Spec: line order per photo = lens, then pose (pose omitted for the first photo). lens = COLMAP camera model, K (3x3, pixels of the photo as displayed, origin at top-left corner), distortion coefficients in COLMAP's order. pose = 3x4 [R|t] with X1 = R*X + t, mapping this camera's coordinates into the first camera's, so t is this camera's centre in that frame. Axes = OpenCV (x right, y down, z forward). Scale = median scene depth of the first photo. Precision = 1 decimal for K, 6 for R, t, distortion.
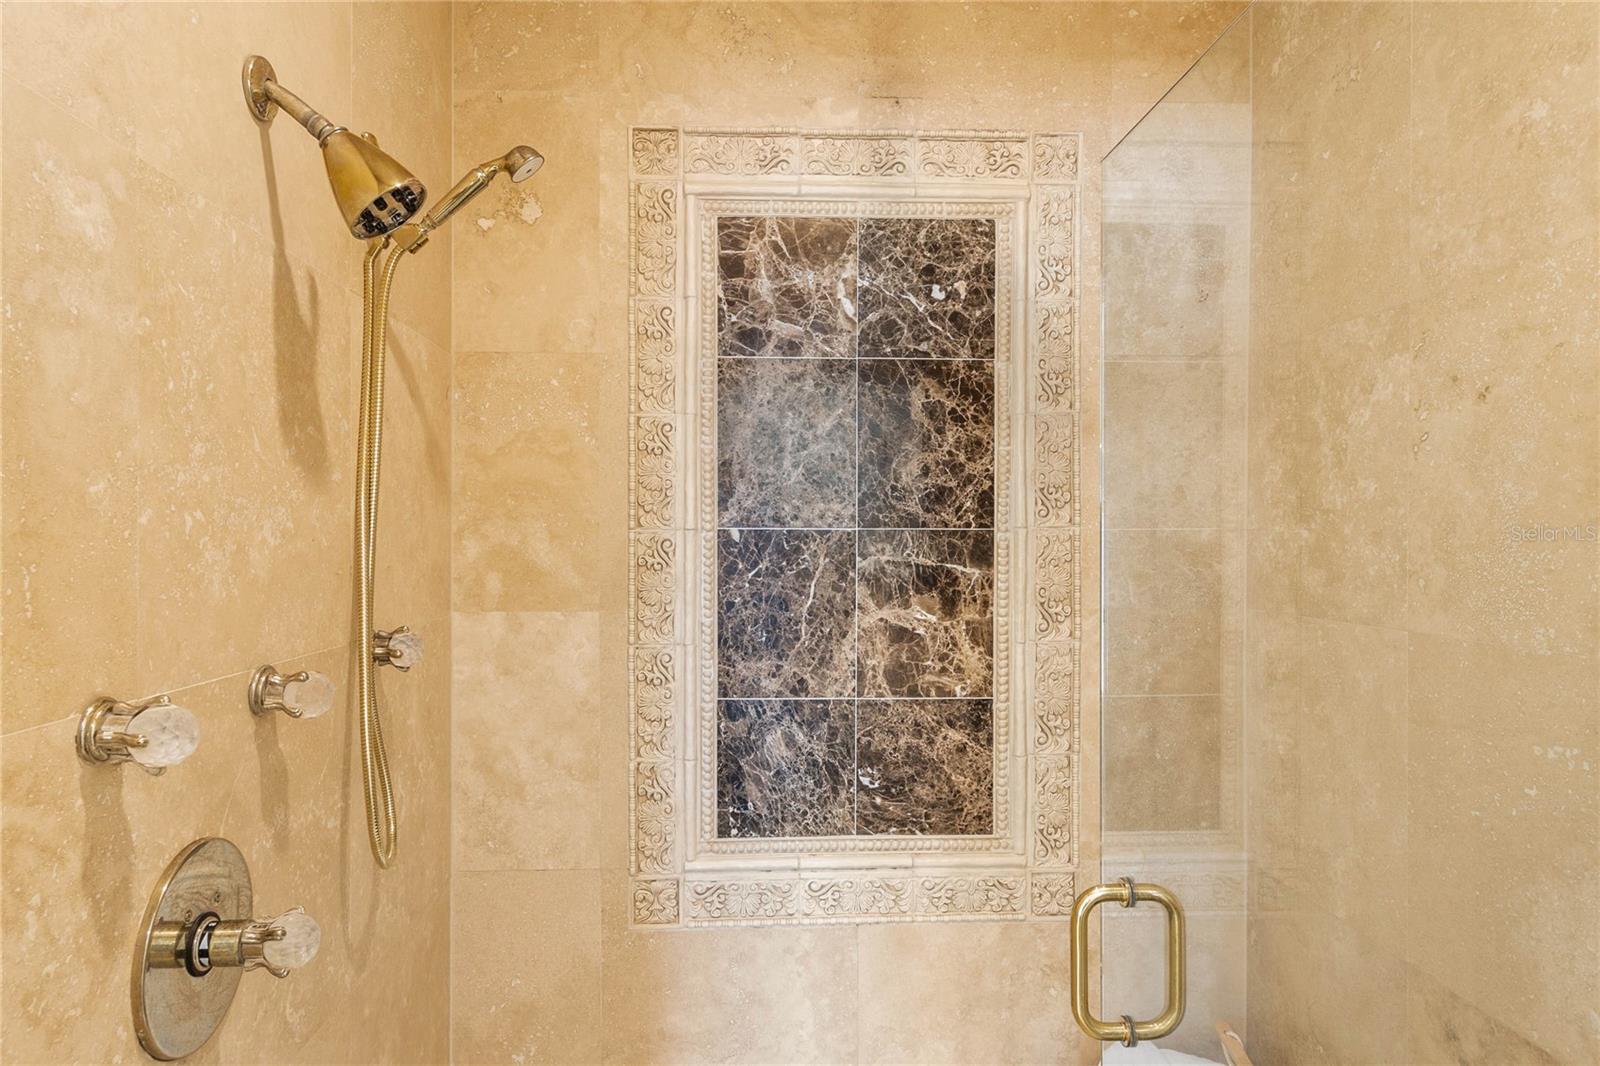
lens RADIAL K [[1009.0, 0, 794.6], [0, 1009.0, 542.1], [0, 0, 1]] dist [0.010828, 0.001375]
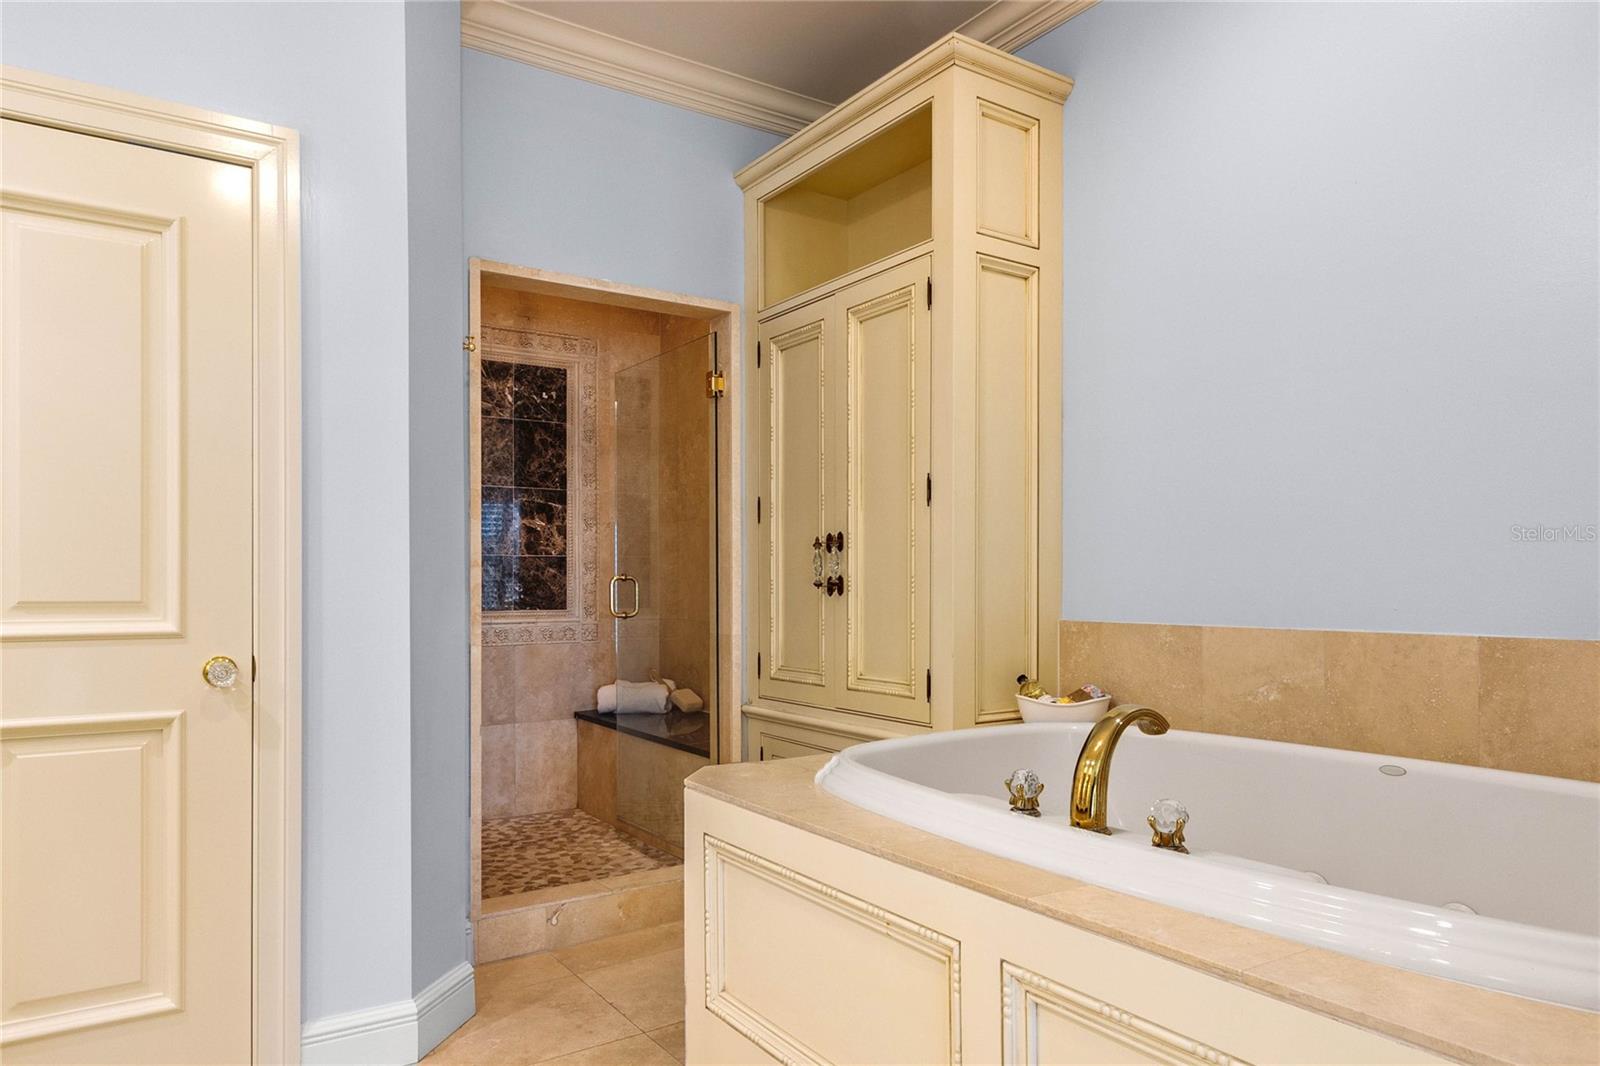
lens RADIAL K [[1009.0, 0, 800.6], [0, 1009.0, 585.5], [0, 0, 1]] dist [0.010828, 0.001375]
pose [[0.856715, -0.006978, 0.515742, -0.618999], [0.004152, 0.999969, 0.006633, 0.216020], [-0.515773, -0.003541, 0.856718, -1.505587]]
